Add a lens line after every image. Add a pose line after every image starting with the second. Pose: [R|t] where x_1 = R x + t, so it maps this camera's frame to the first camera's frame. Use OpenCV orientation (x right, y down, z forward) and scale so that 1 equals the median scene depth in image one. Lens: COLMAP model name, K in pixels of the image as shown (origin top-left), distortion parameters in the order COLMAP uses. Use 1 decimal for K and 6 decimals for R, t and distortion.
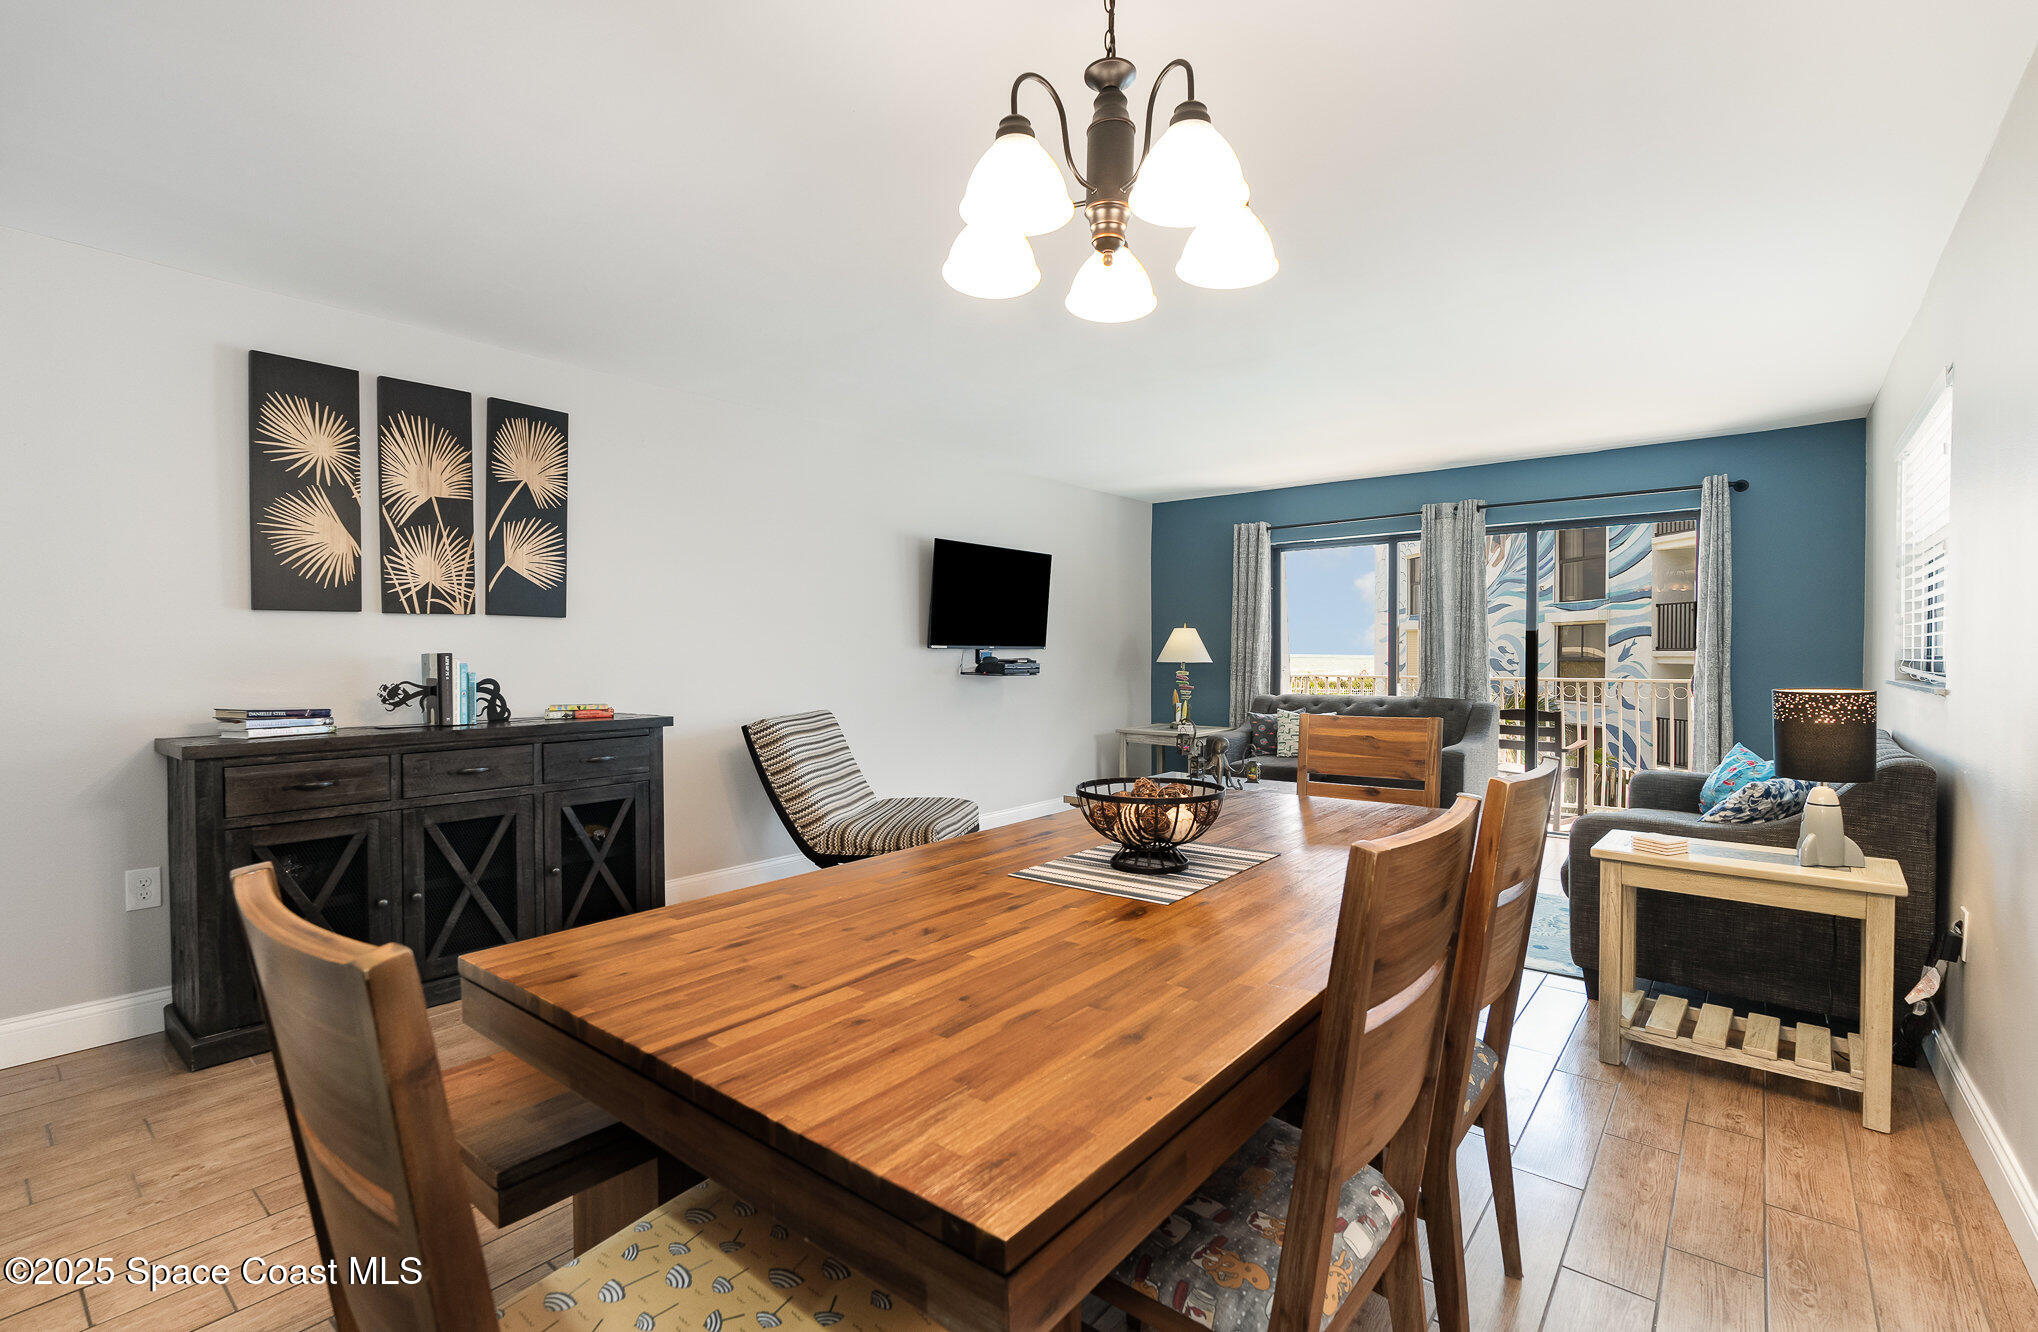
lens RADIAL K [[920.9, 0, 1009.6], [0, 920.9, 672.7], [0, 0, 1]] dist [-0.007275, 0.001050]
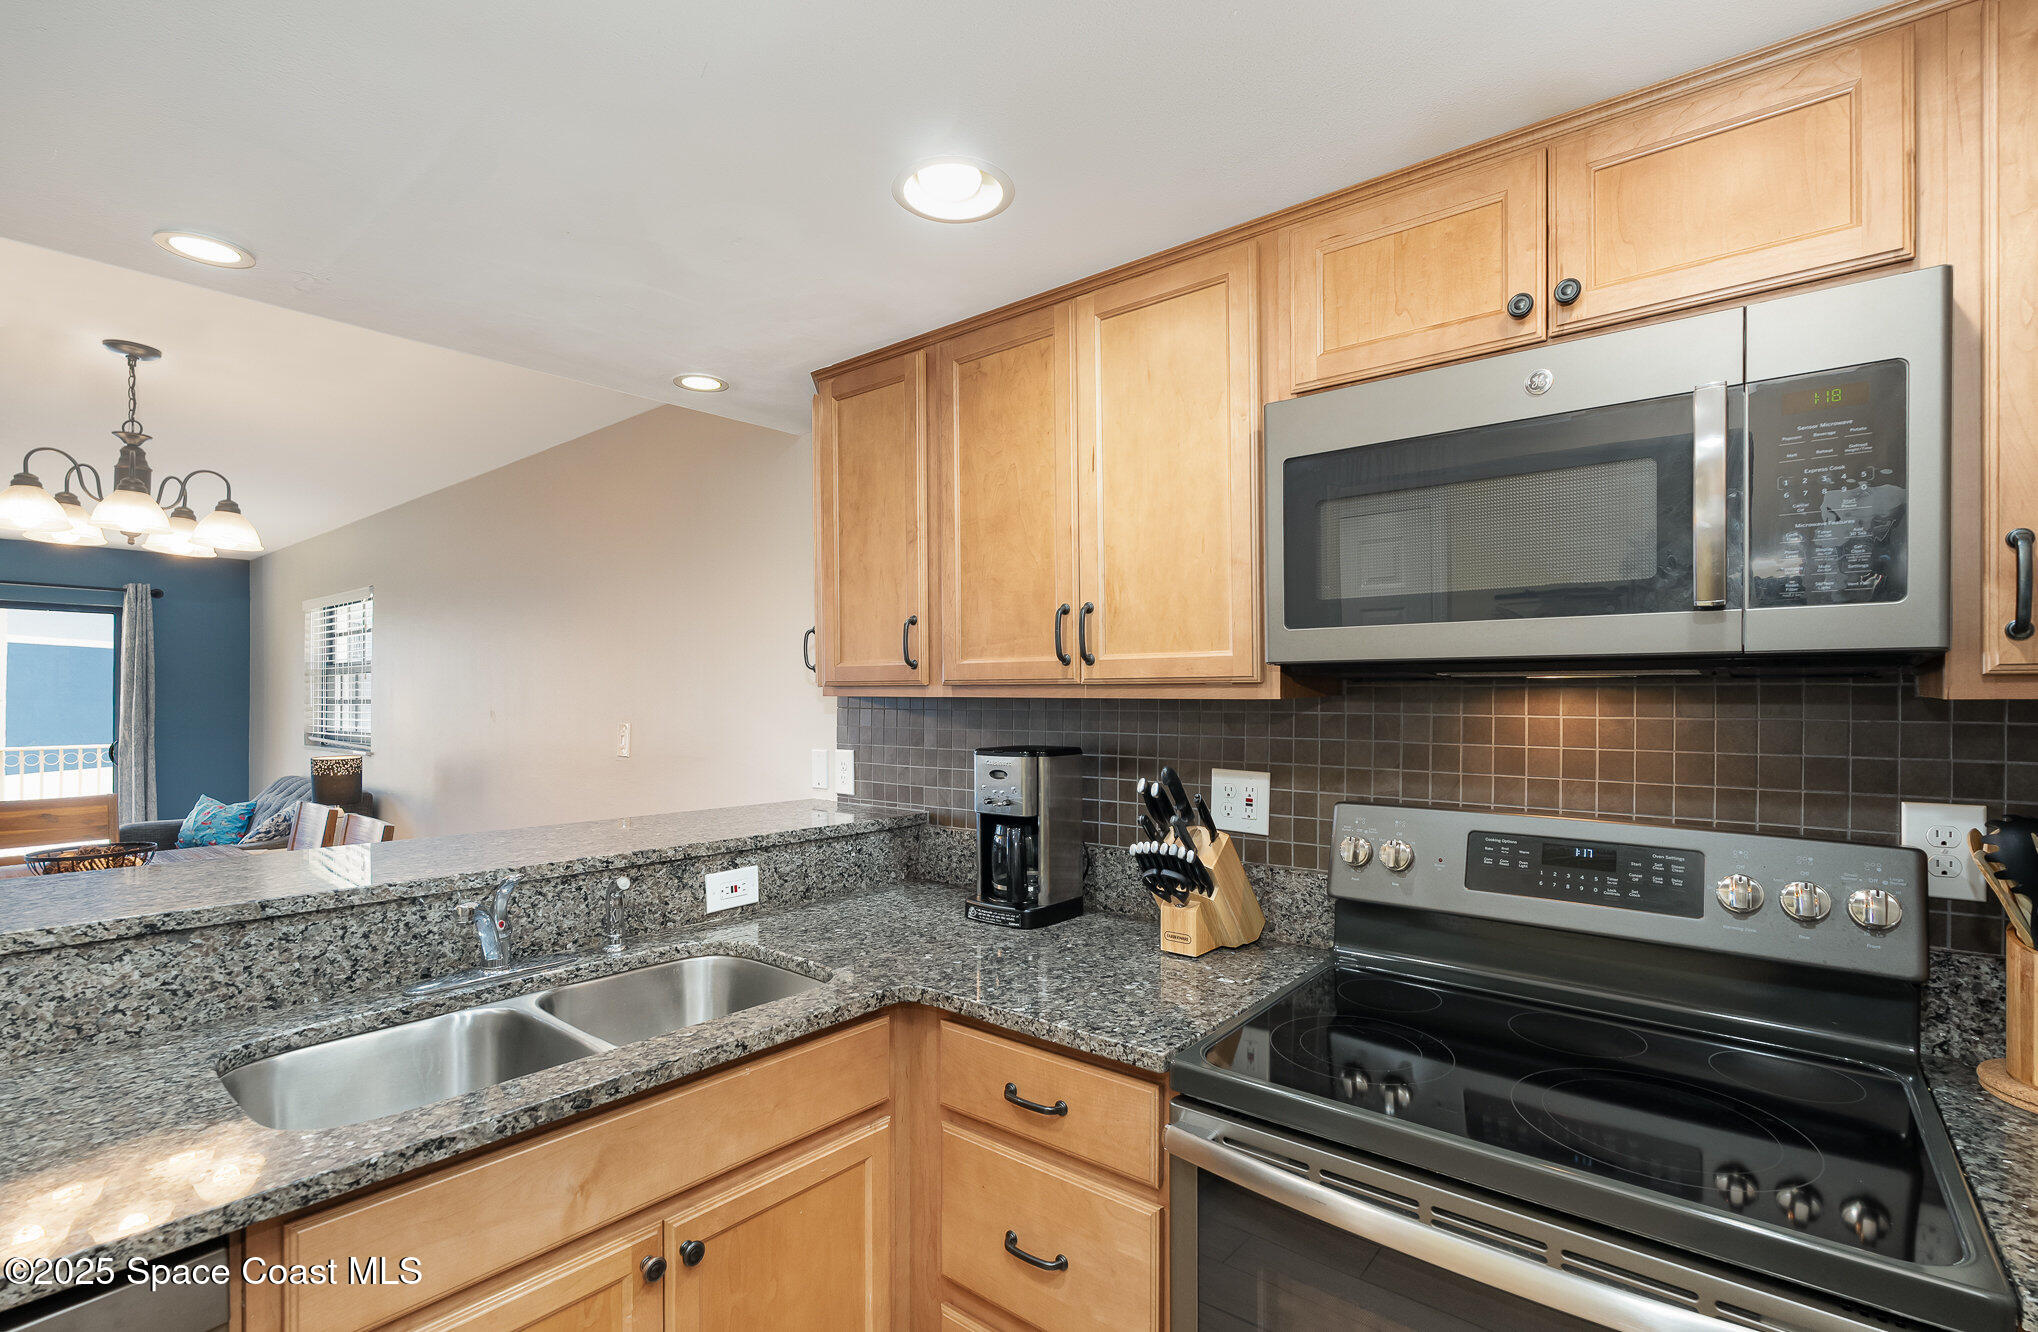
lens RADIAL K [[920.9, 0, 1018.3], [0, 920.9, 700.8], [0, 0, 1]] dist [-0.007275, 0.001050]
pose [[0.011203, -0.003306, 0.999932, -0.684508], [0.026028, 0.999657, 0.003014, -0.044363], [-0.999598, 0.025993, 0.011286, -0.297555]]
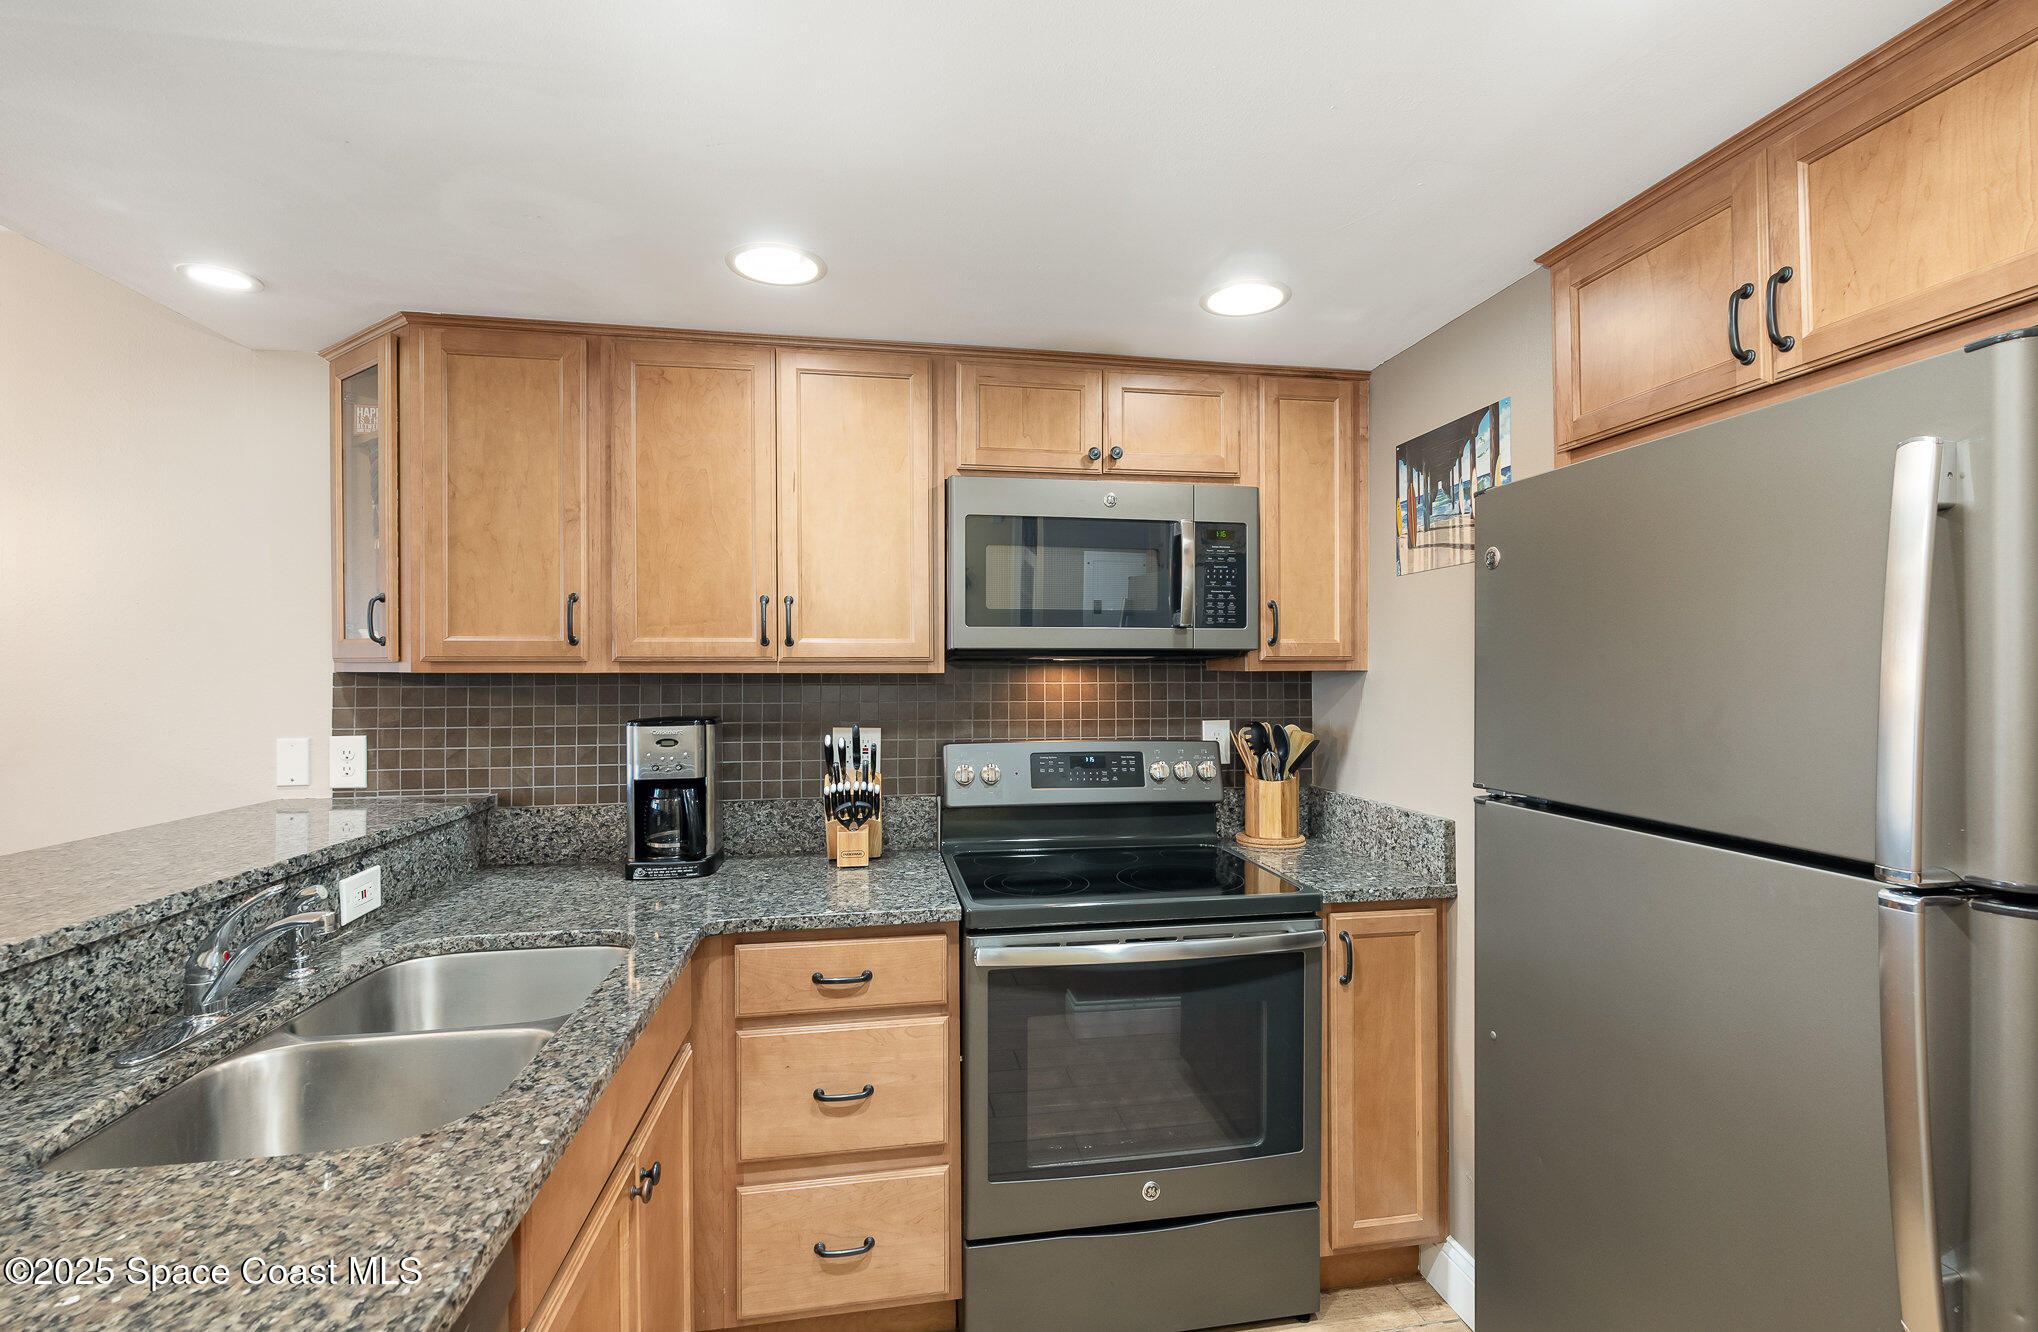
lens RADIAL K [[920.9, 0, 1039.5], [0, 920.9, 664.1], [0, 0, 1]] dist [-0.007275, 0.001050]
pose [[-0.755892, 0.010104, 0.654619, -0.714126], [0.021831, 0.999714, 0.009777, -0.050938], [-0.654332, 0.021681, -0.755896, -0.005581]]
